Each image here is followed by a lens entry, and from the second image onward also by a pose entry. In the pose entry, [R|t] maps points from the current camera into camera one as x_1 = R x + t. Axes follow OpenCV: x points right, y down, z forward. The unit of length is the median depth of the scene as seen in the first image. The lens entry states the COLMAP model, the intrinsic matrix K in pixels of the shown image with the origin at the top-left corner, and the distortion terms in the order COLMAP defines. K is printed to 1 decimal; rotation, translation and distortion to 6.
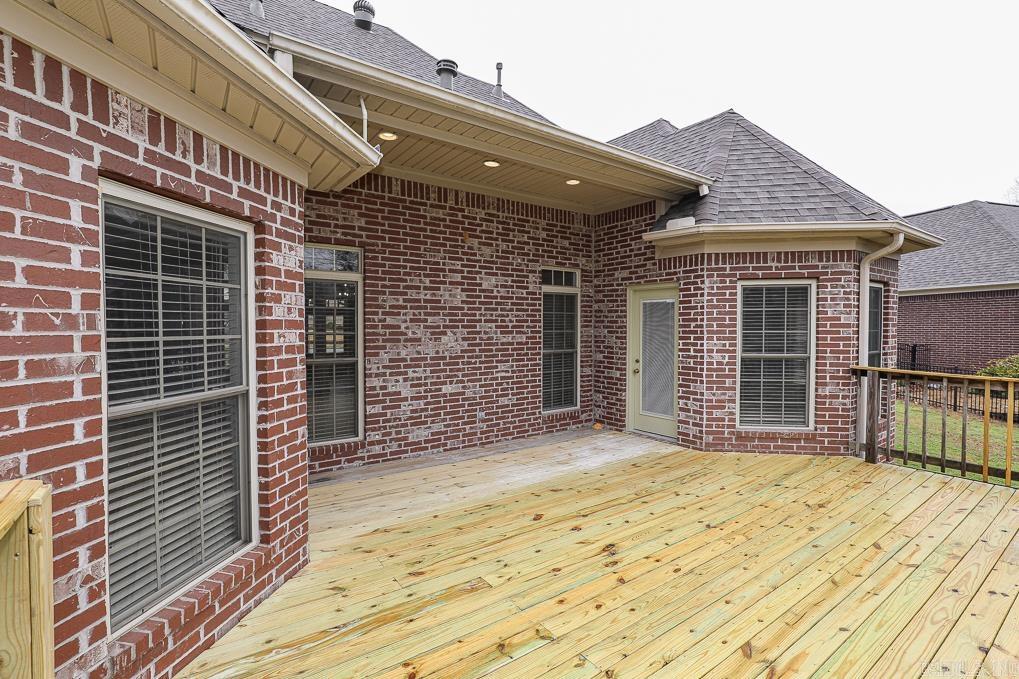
lens RADIAL K [[462.8, 0, 506.2], [0, 462.8, 337.0], [0, 0, 1]] dist [-0.023626, 0.006321]
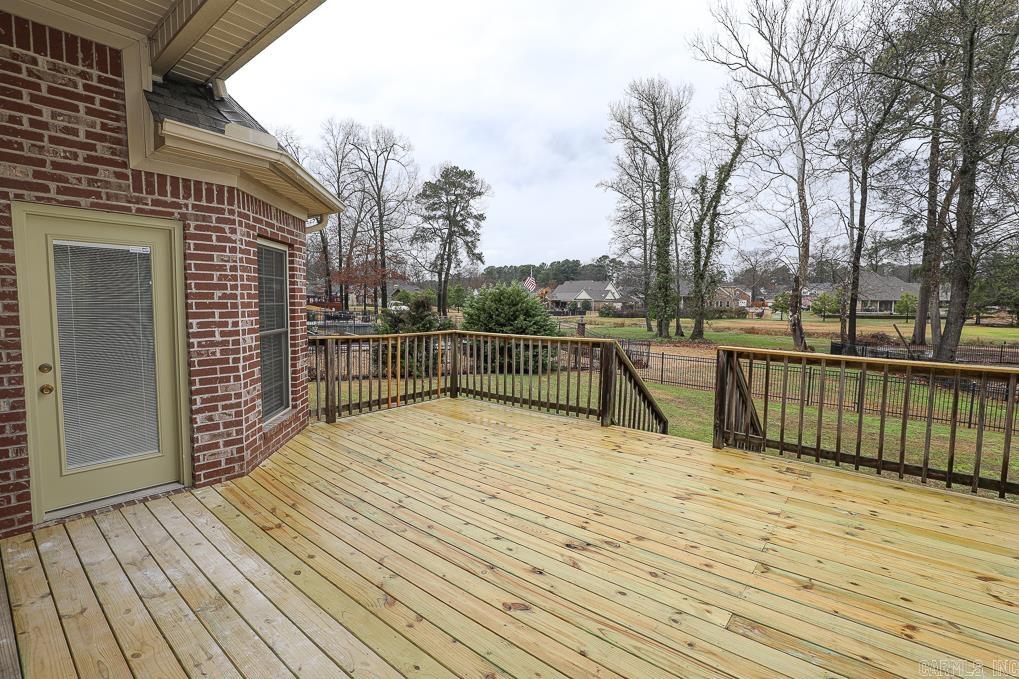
lens RADIAL K [[462.8, 0, 515.5], [0, 462.8, 336.8], [0, 0, 1]] dist [-0.023626, 0.006321]
pose [[-0.269843, -0.076987, 0.959822, -0.337094], [0.007926, 0.996587, 0.082165, -0.016800], [-0.962872, 0.029779, -0.268312, 0.782100]]
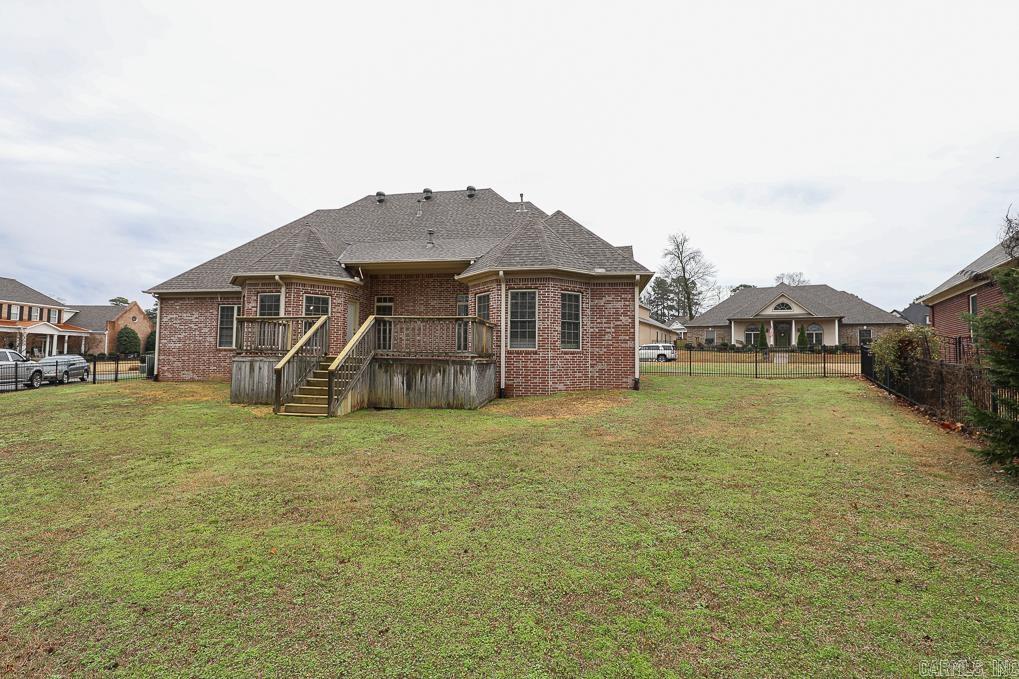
lens RADIAL K [[462.8, 0, 509.9], [0, 462.8, 337.8], [0, 0, 1]] dist [-0.023626, 0.006321]
pose [[0.704520, -0.028188, -0.709124, 2.545945], [-0.031423, 0.996992, -0.070850, 0.314460], [0.708988, 0.072198, 0.701515, -0.730339]]
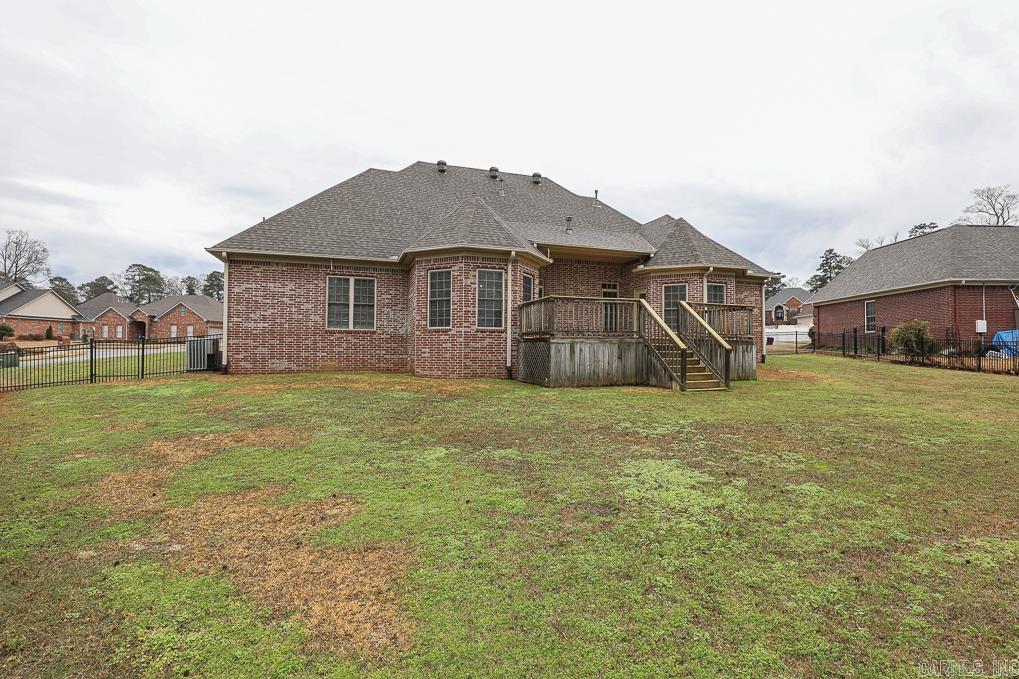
lens RADIAL K [[462.8, 0, 516.6], [0, 462.8, 343.2], [0, 0, 1]] dist [-0.023626, 0.006321]
pose [[0.962869, -0.001975, -0.269962, 0.398336], [-0.007959, 0.999331, -0.035699, 0.388722], [0.269852, 0.036522, 0.962209, -2.208777]]
